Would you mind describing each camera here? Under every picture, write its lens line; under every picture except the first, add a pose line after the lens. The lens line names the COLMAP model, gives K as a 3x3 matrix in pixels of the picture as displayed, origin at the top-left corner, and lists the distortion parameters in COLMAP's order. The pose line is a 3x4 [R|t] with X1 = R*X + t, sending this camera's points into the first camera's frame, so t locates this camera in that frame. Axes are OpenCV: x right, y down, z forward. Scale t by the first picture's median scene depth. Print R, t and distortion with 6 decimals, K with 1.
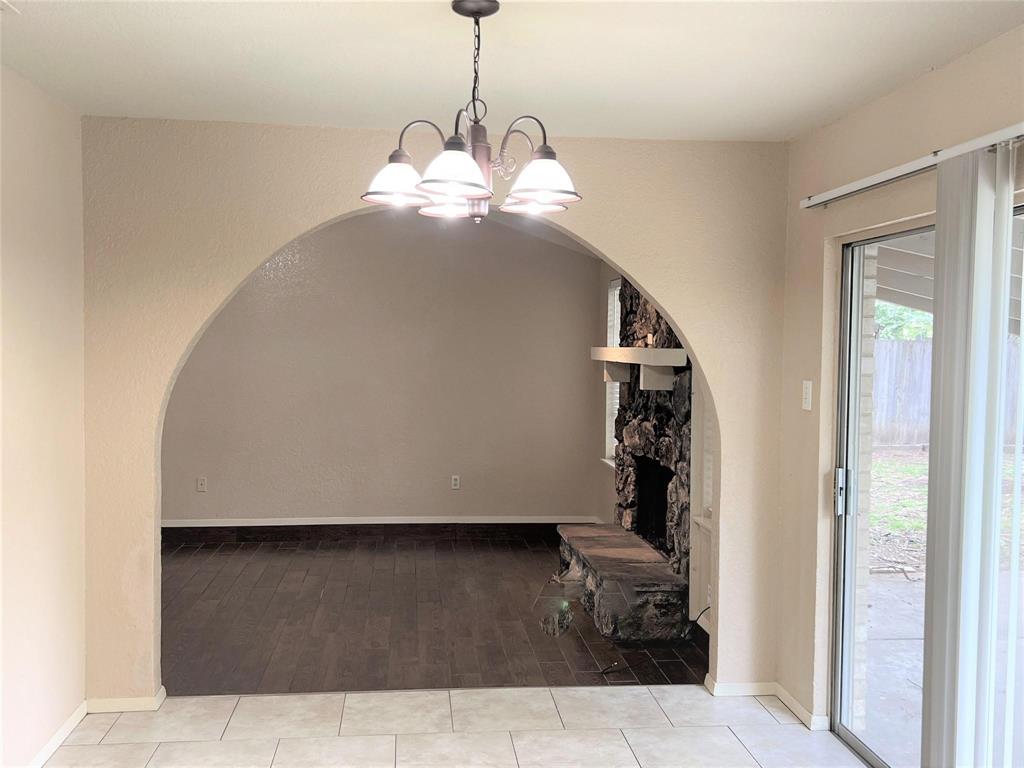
lens RADIAL K [[953.9, 0, 512.0], [0, 953.9, 384.0], [0, 0, 1]] dist [0.063301, -0.076435]
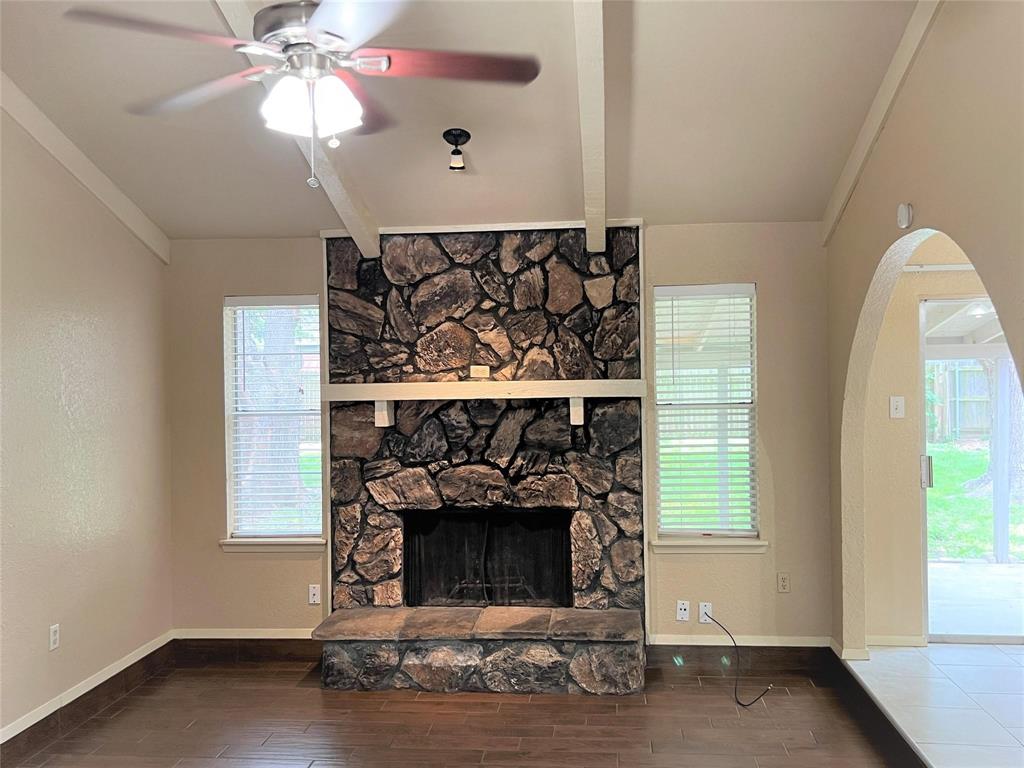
lens RADIAL K [[953.9, 0, 512.0], [0, 953.9, 384.0], [0, 0, 1]] dist [0.063301, -0.076435]
pose [[0.184159, -0.026849, 0.982530, -0.683297], [0.059767, 0.998083, 0.016072, -0.045278], [-0.981078, 0.055763, 0.185411, 0.768534]]
